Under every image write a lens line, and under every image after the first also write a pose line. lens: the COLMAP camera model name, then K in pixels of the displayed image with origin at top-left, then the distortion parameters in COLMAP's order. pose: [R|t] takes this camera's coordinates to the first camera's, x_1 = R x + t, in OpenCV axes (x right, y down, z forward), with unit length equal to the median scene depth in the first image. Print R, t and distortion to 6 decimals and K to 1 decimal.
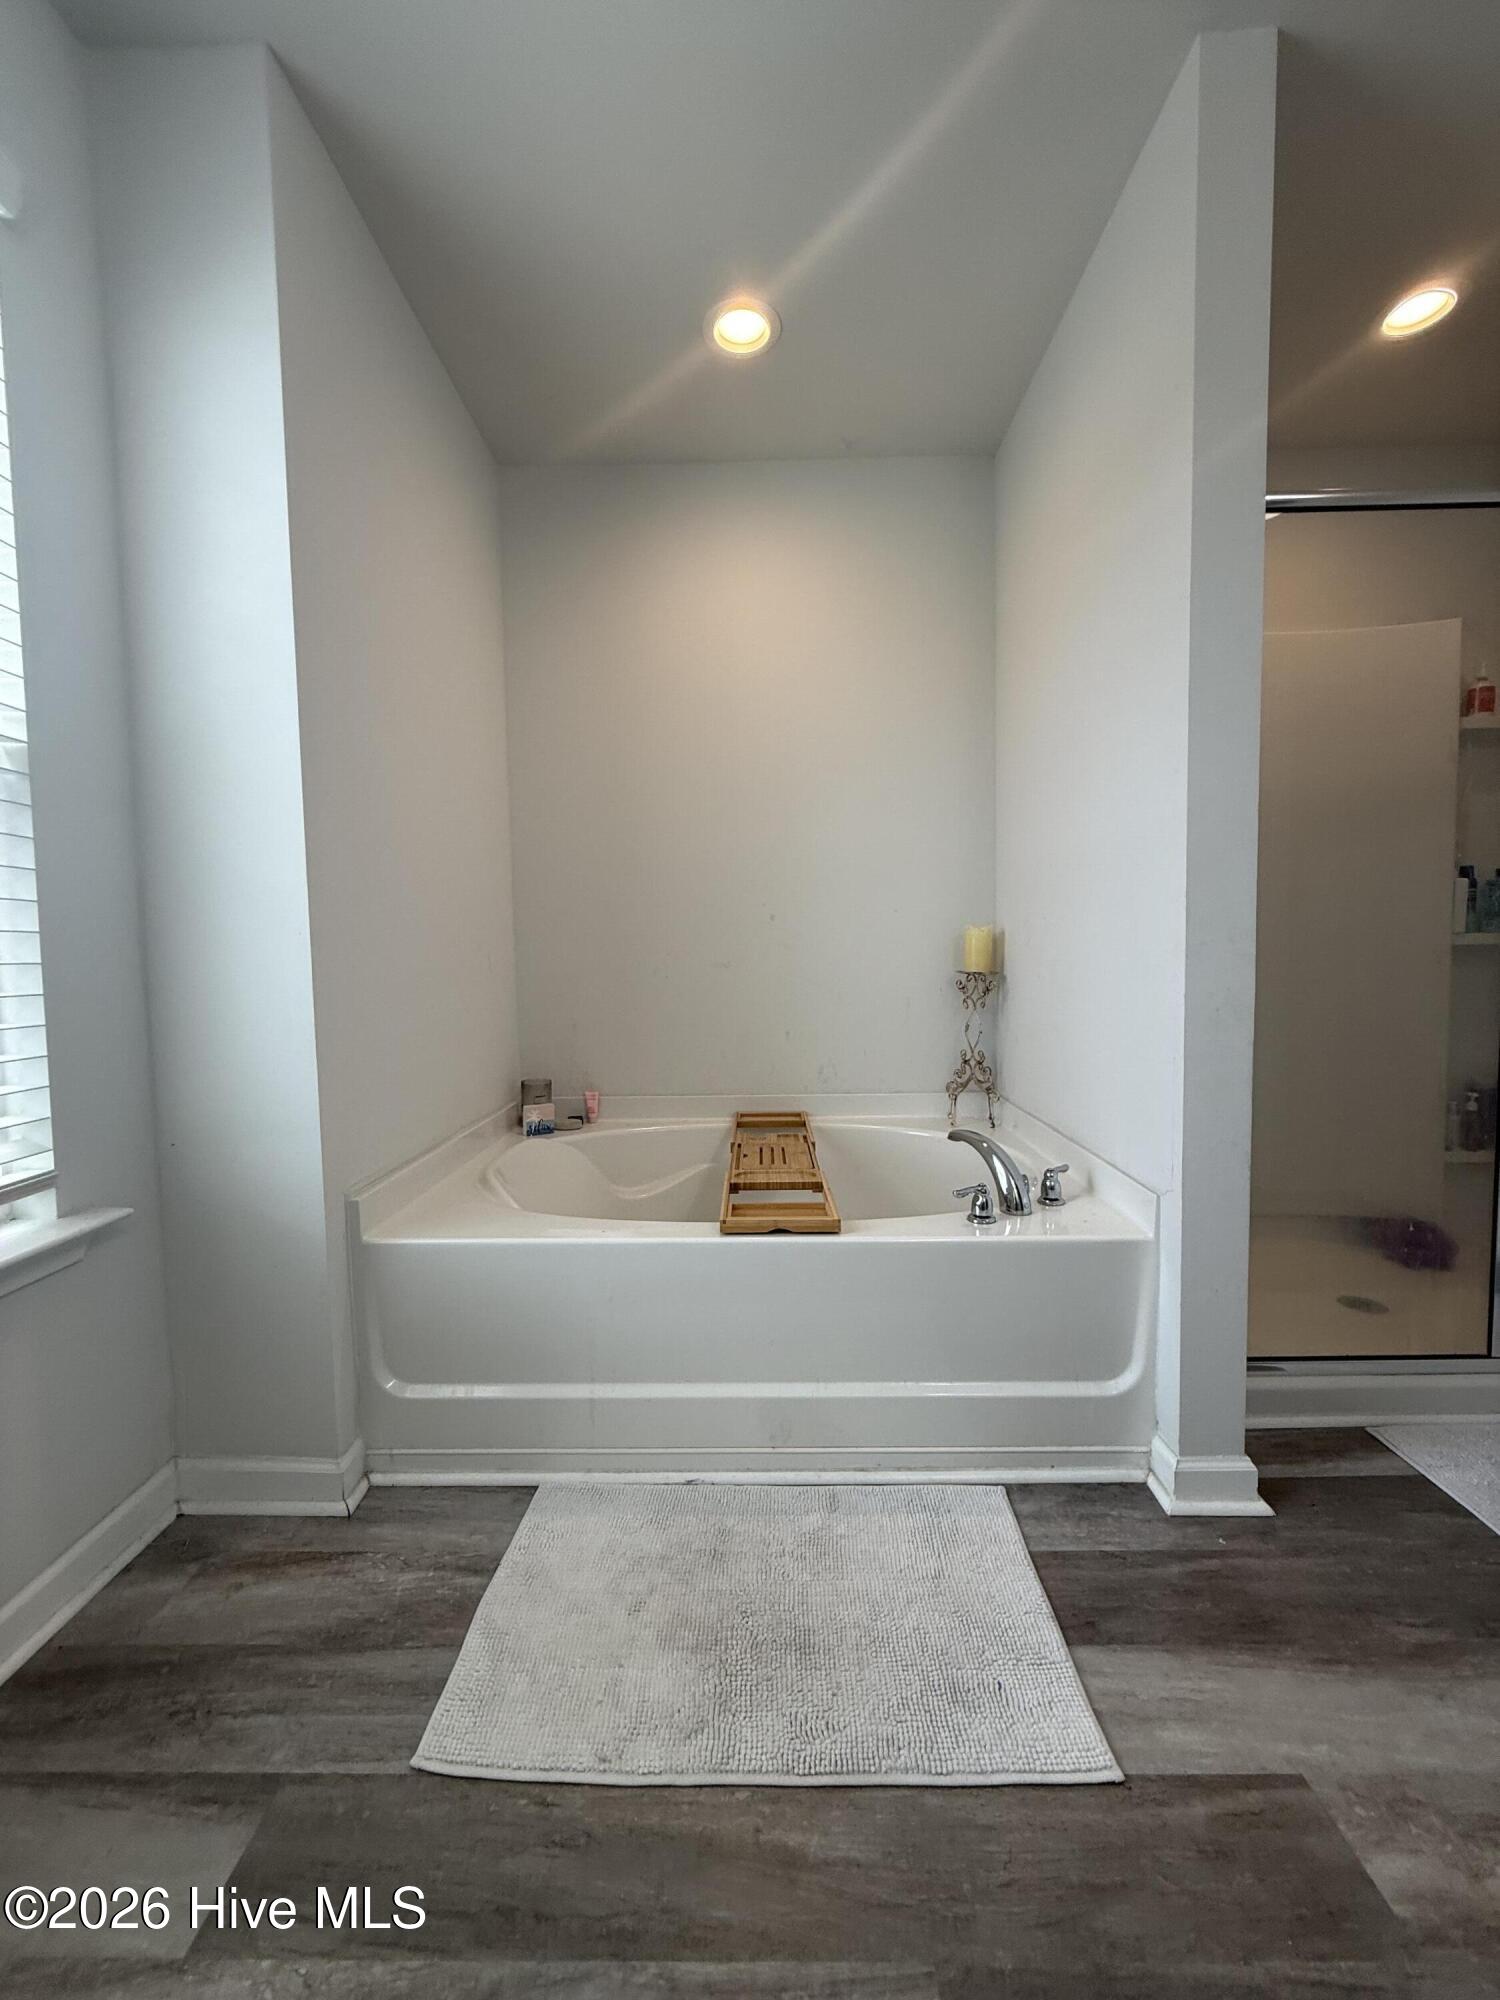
lens RADIAL K [[798.9, 0, 742.0], [0, 798.9, 1001.8], [0, 0, 1]] dist [0.000727, -0.000396]
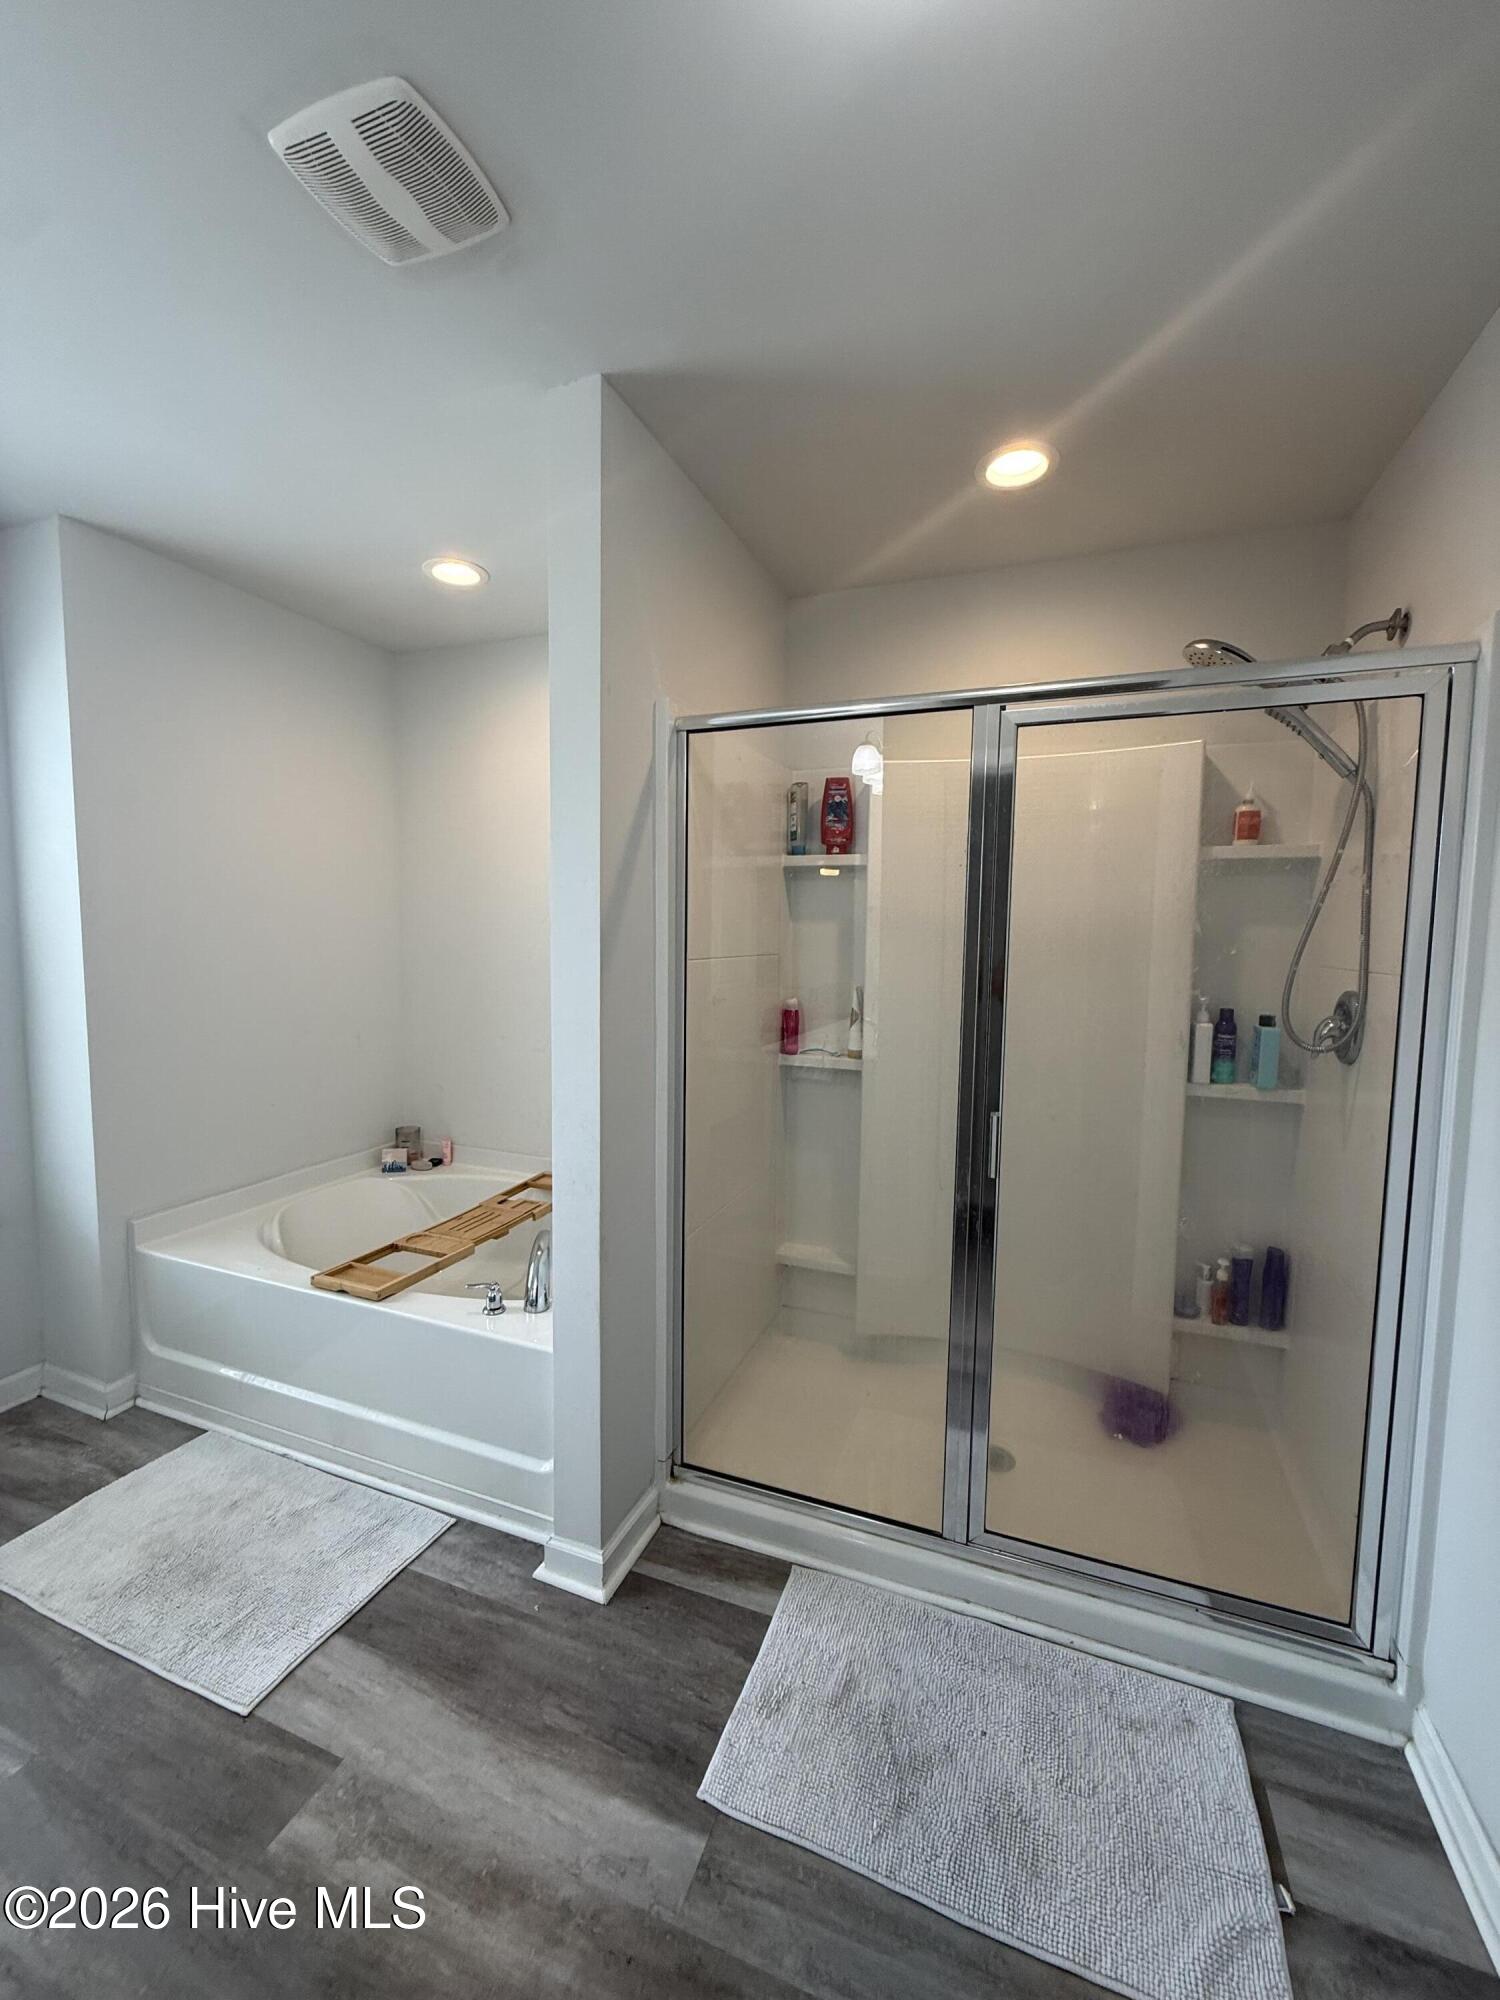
lens RADIAL K [[798.9, 0, 748.3], [0, 798.9, 997.9], [0, 0, 1]] dist [0.000727, -0.000396]
pose [[0.935926, 0.056417, -0.347648, 1.162894], [-0.048553, 0.998330, 0.031300, -0.299875], [0.348834, -0.012415, 0.937102, -0.039730]]
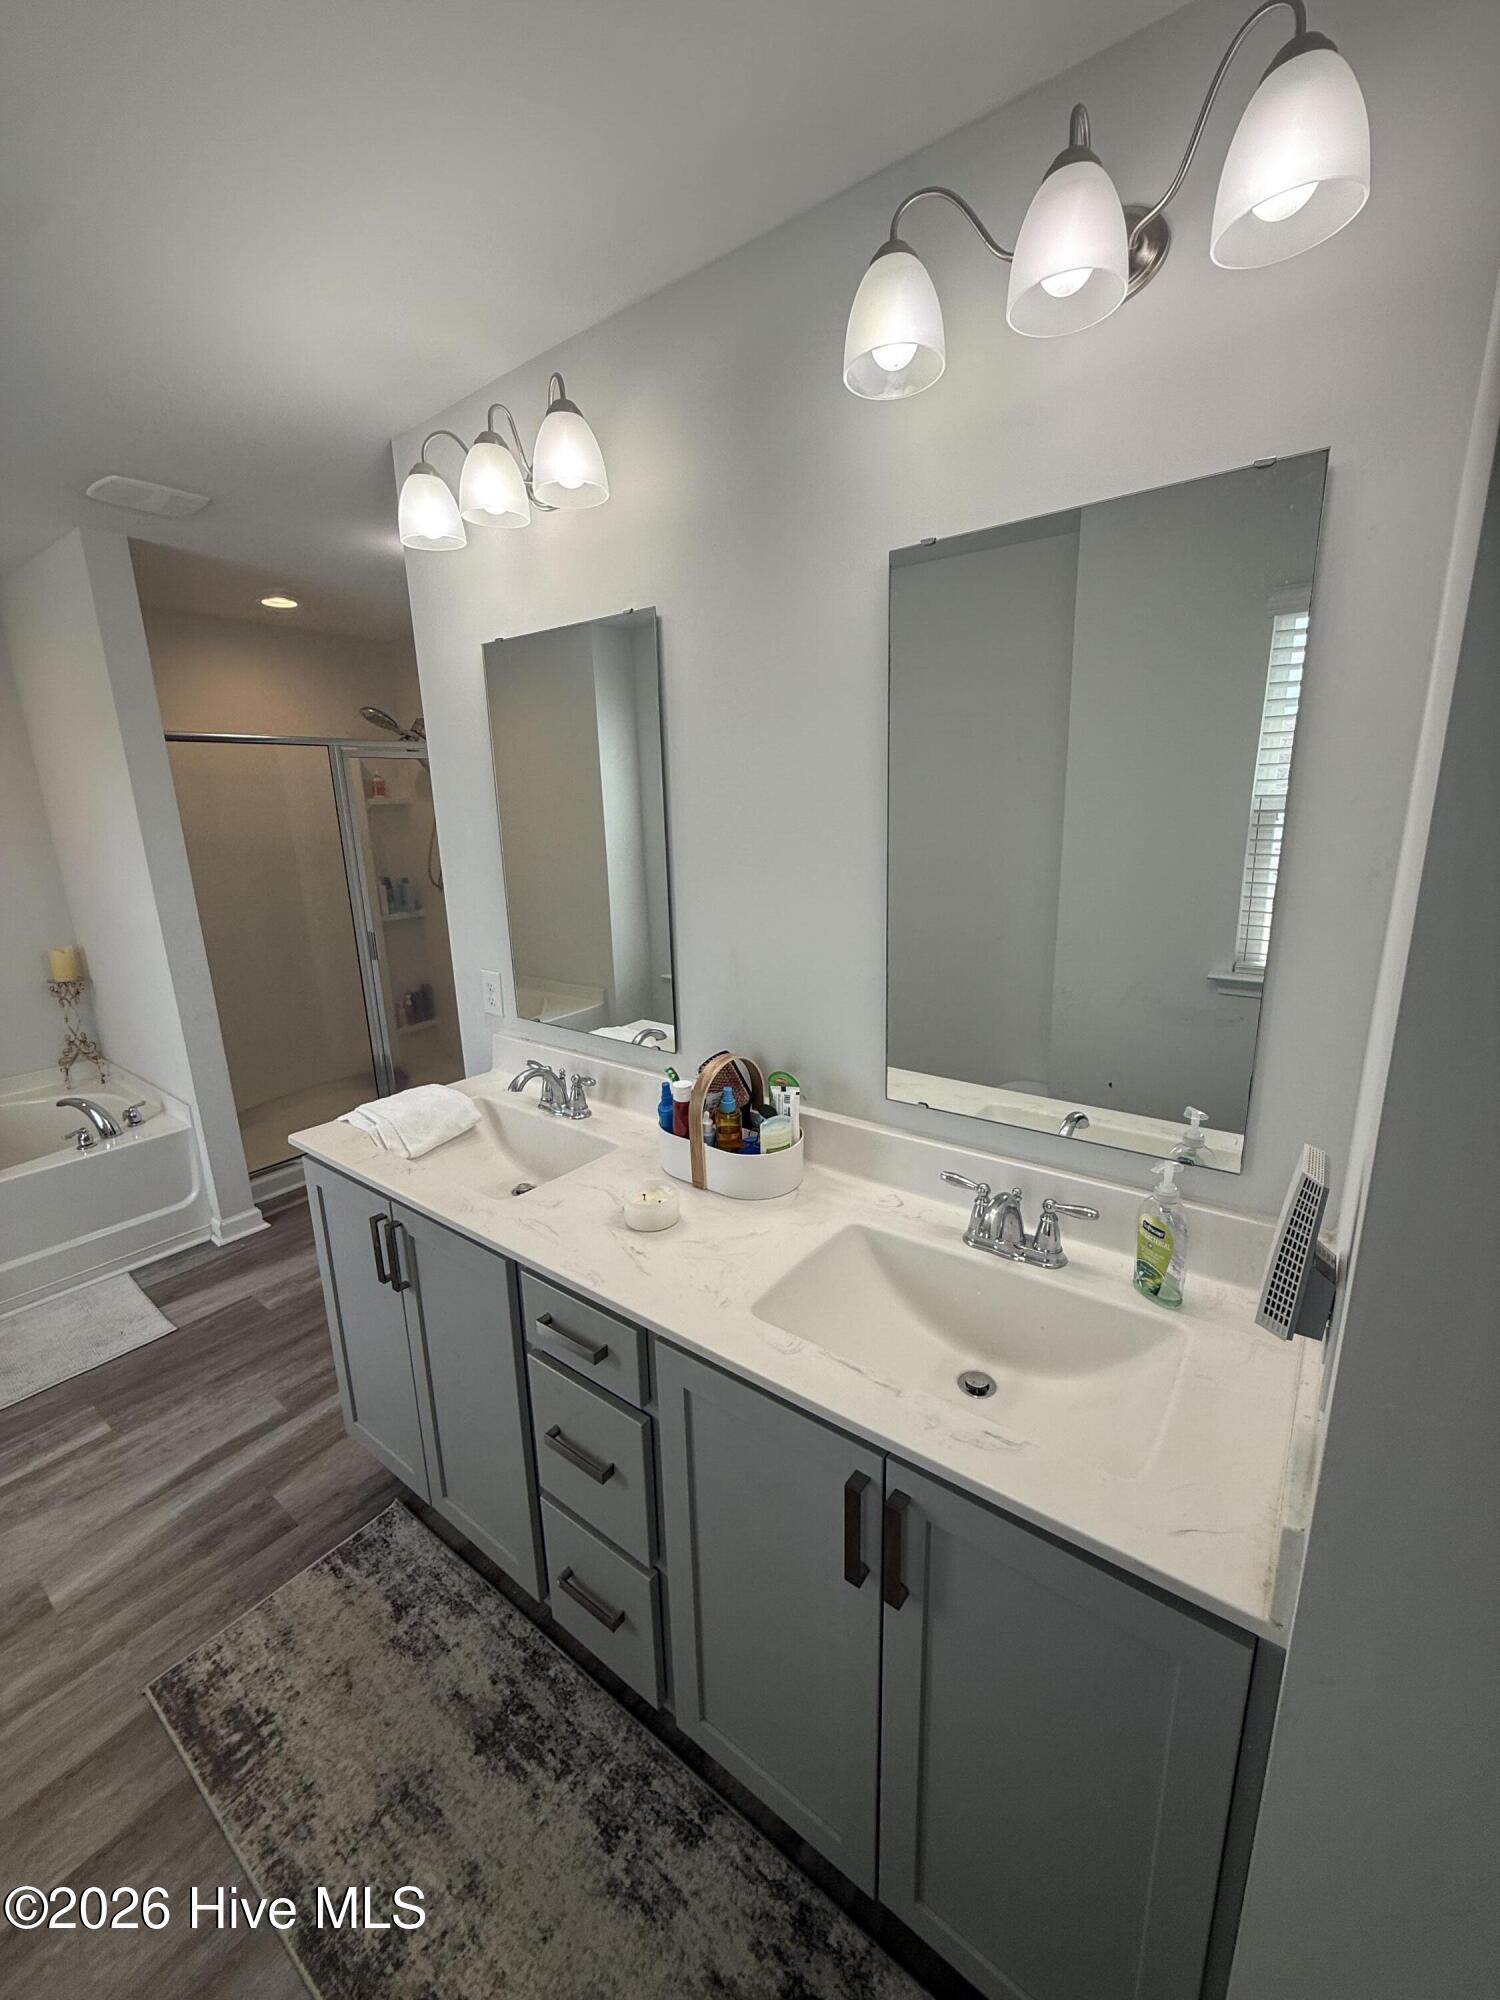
lens RADIAL K [[798.9, 0, 760.6], [0, 798.9, 999.9], [0, 0, 1]] dist [0.000727, -0.000396]
pose [[0.586336, -0.194920, 0.786267, -0.168908], [0.064435, 0.978766, 0.194591, -0.320111], [-0.807501, -0.063433, 0.586446, -1.331800]]
